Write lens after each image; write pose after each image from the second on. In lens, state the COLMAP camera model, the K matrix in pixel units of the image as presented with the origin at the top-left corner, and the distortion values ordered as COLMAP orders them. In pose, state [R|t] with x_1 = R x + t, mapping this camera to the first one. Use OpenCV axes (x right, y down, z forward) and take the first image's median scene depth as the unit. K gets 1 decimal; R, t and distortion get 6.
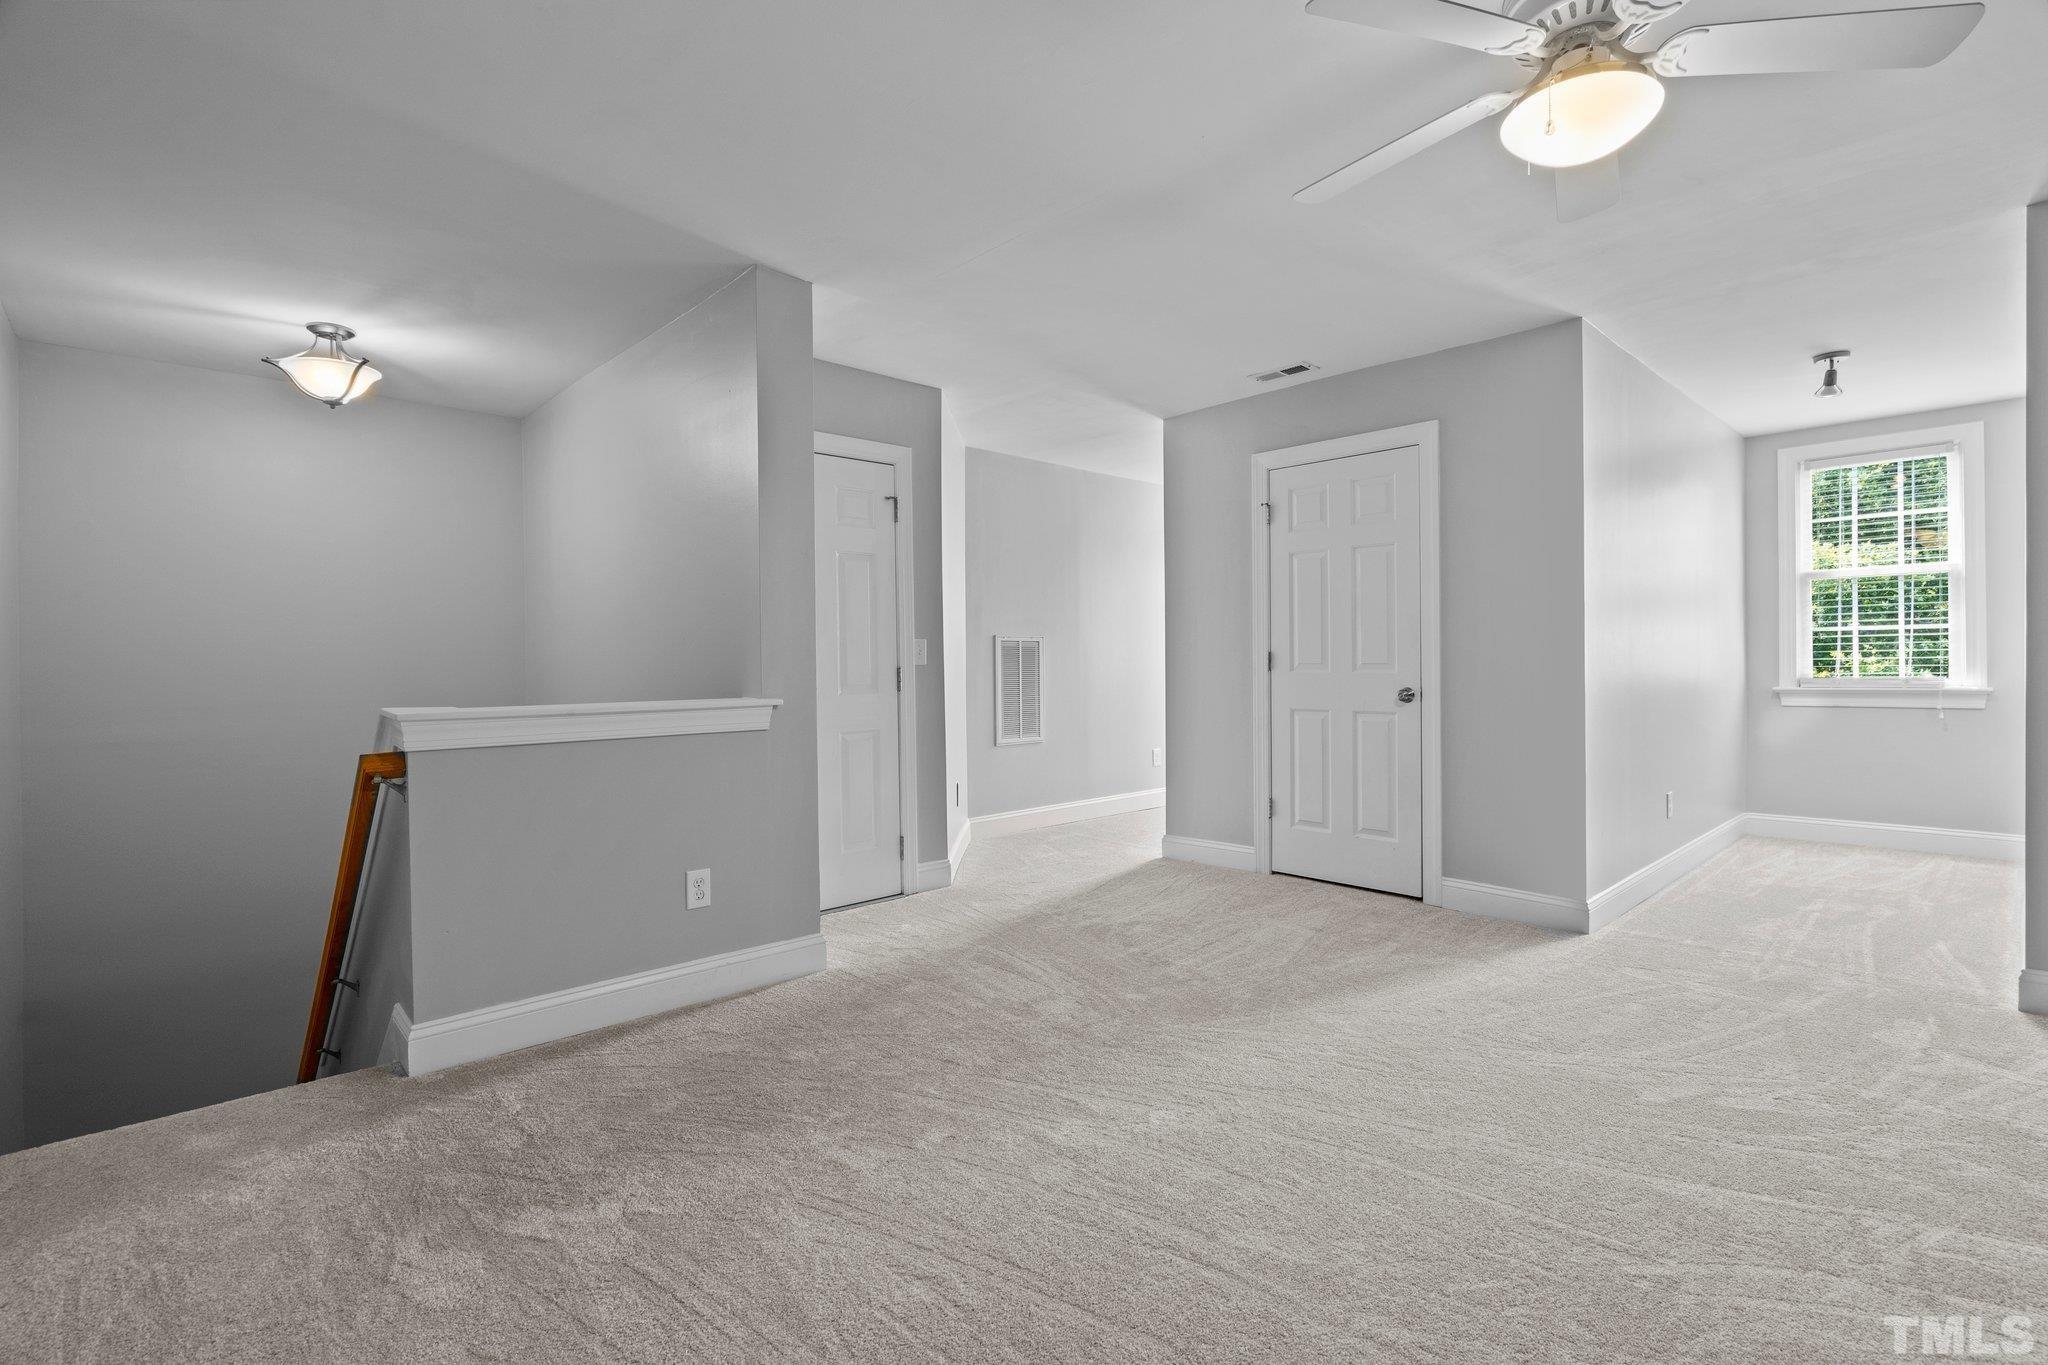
lens RADIAL K [[937.5, 0, 1031.9], [0, 937.5, 667.2], [0, 0, 1]] dist [-0.000751, -0.000134]
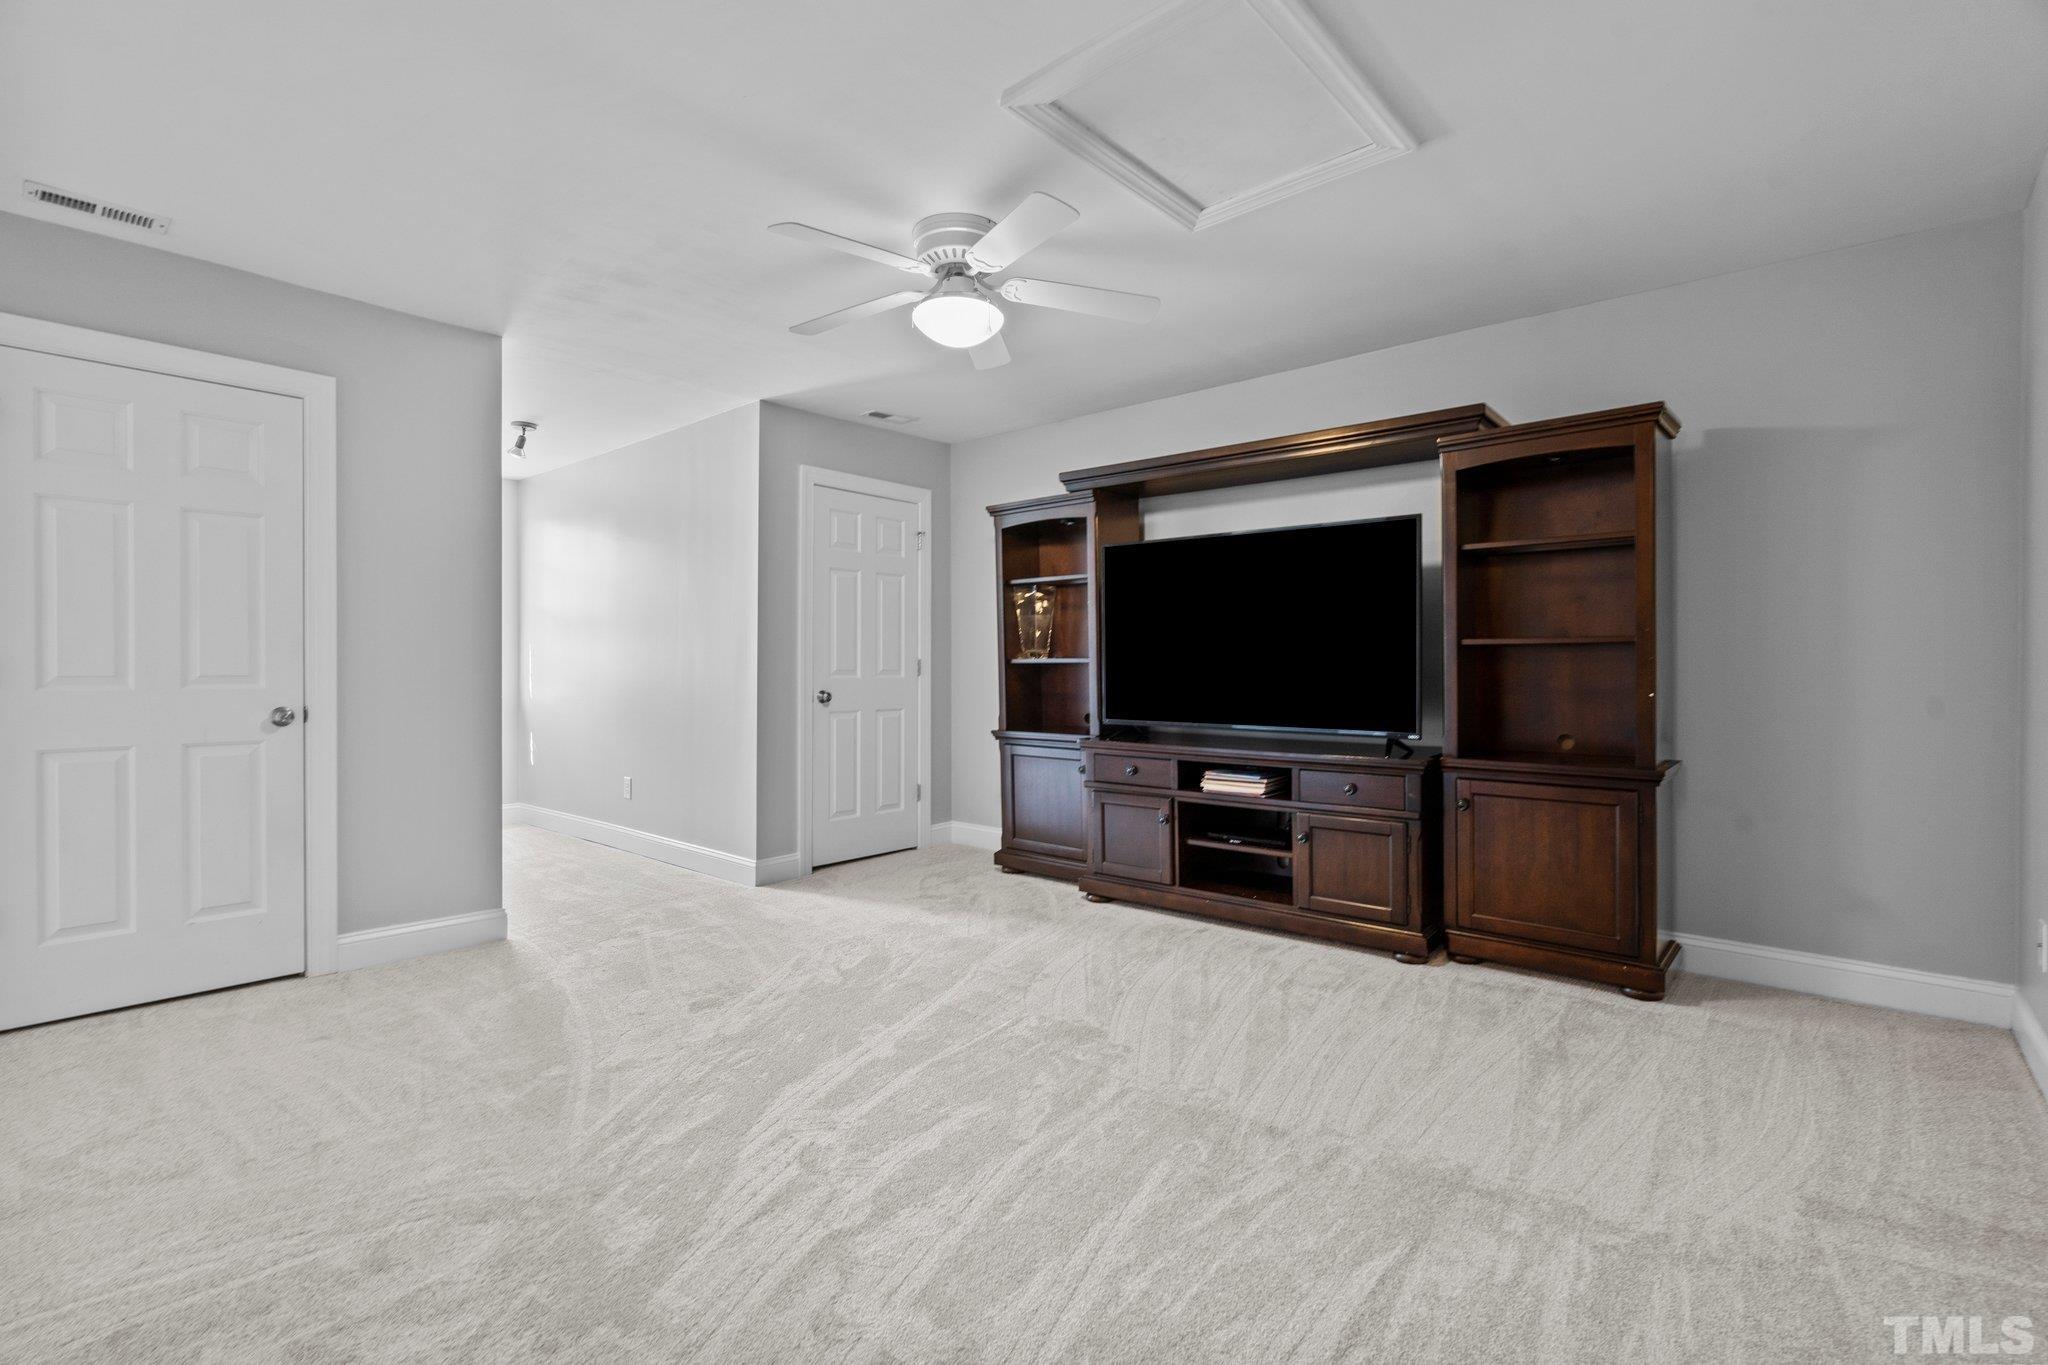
lens RADIAL K [[937.5, 0, 1031.8], [0, 937.5, 681.8], [0, 0, 1]] dist [-0.000751, -0.000134]
pose [[-0.098514, -0.004817, 0.995124, -0.432068], [0.004349, 0.999977, 0.005271, -0.000650], [-0.995126, 0.004847, -0.098491, 0.464270]]
